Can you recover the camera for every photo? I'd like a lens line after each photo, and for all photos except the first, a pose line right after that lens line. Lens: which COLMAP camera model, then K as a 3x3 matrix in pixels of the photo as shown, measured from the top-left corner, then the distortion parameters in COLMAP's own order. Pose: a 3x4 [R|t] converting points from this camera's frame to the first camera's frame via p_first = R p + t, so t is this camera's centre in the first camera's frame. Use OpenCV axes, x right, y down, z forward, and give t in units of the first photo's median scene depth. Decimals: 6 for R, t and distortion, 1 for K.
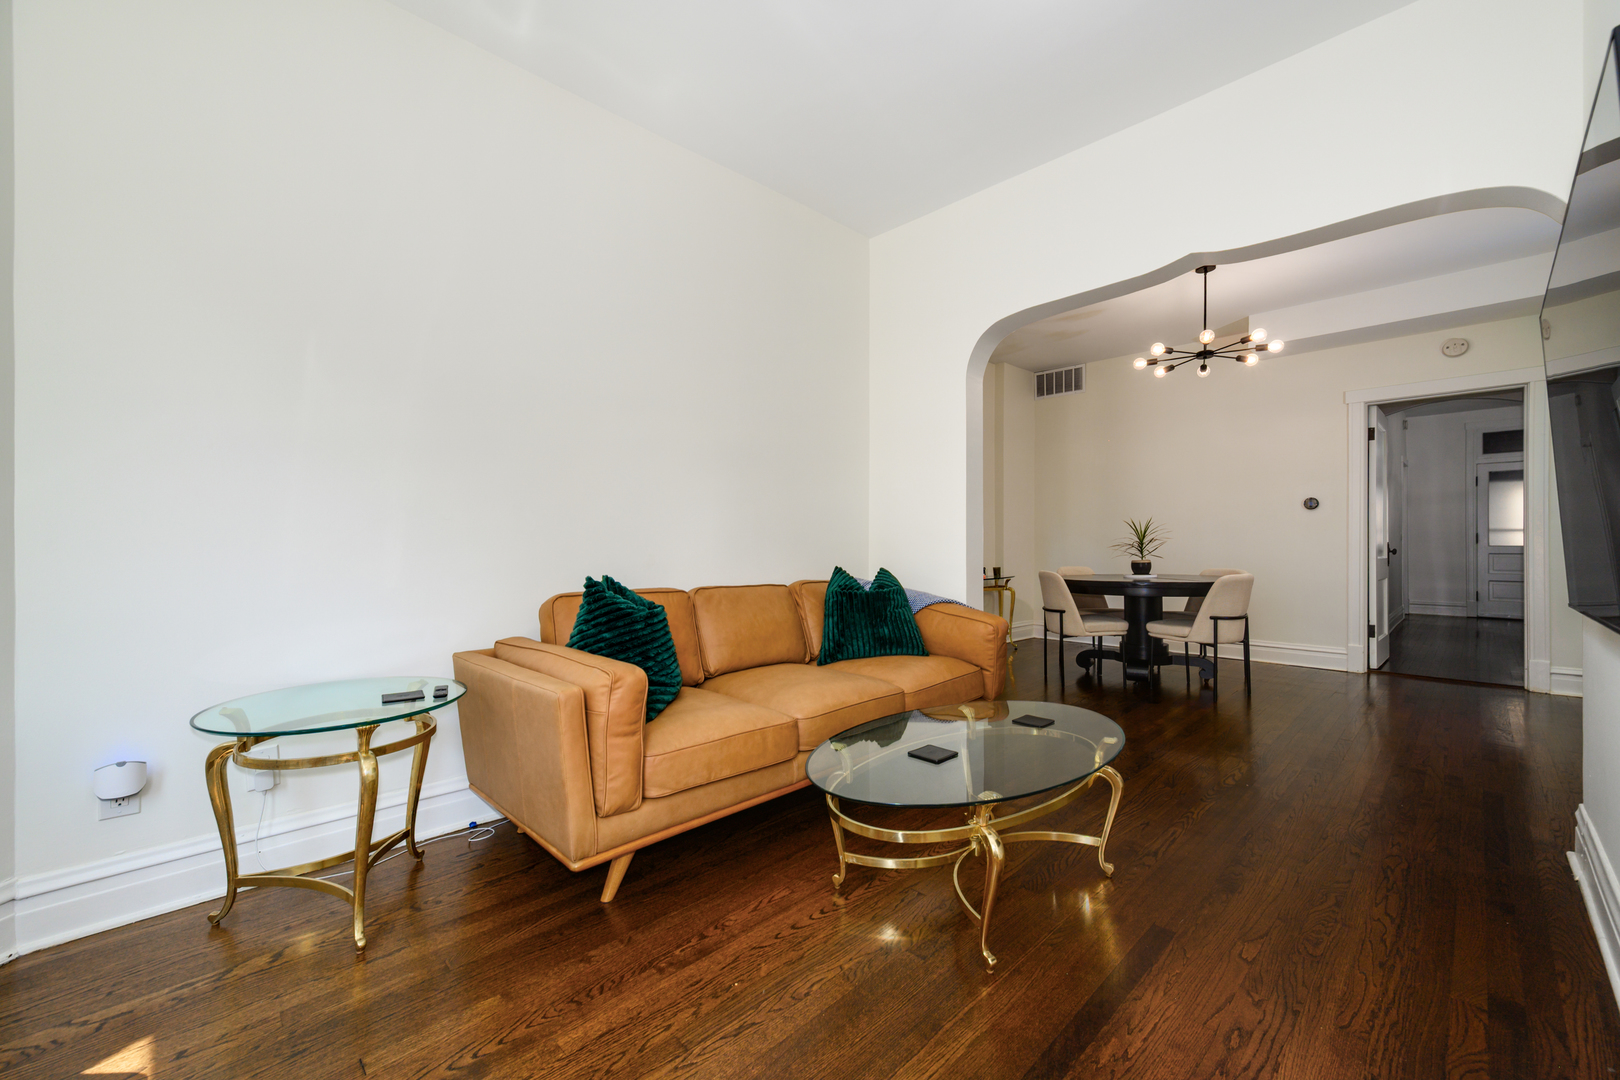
lens RADIAL K [[646.5, 0, 810.0], [0, 646.5, 540.0], [0, 0, 1]] dist [0.003161, 0.000355]
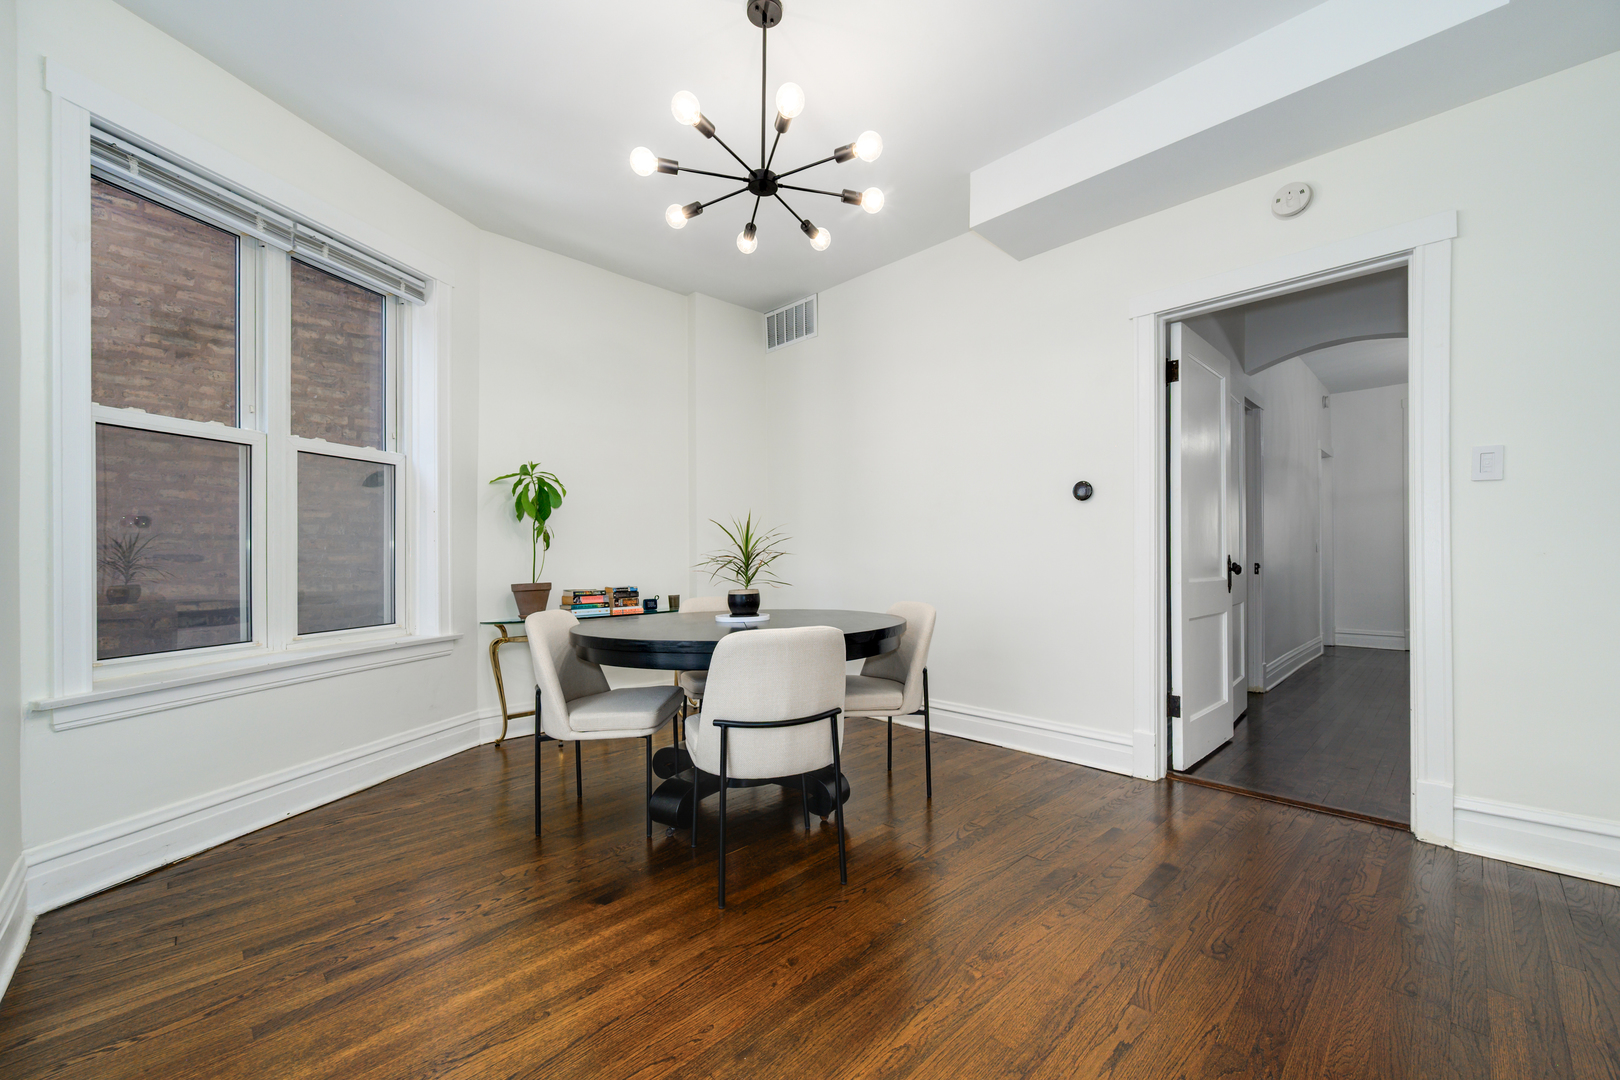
lens RADIAL K [[641.1, 0, 820.4], [0, 641.1, 551.1], [0, 0, 1]] dist [0.000666, -0.000207]
pose [[0.999937, -0.008352, 0.007562, 0.544830], [0.008410, 0.999935, -0.007645, 0.002468], [-0.007498, 0.007708, 0.999942, 0.425571]]
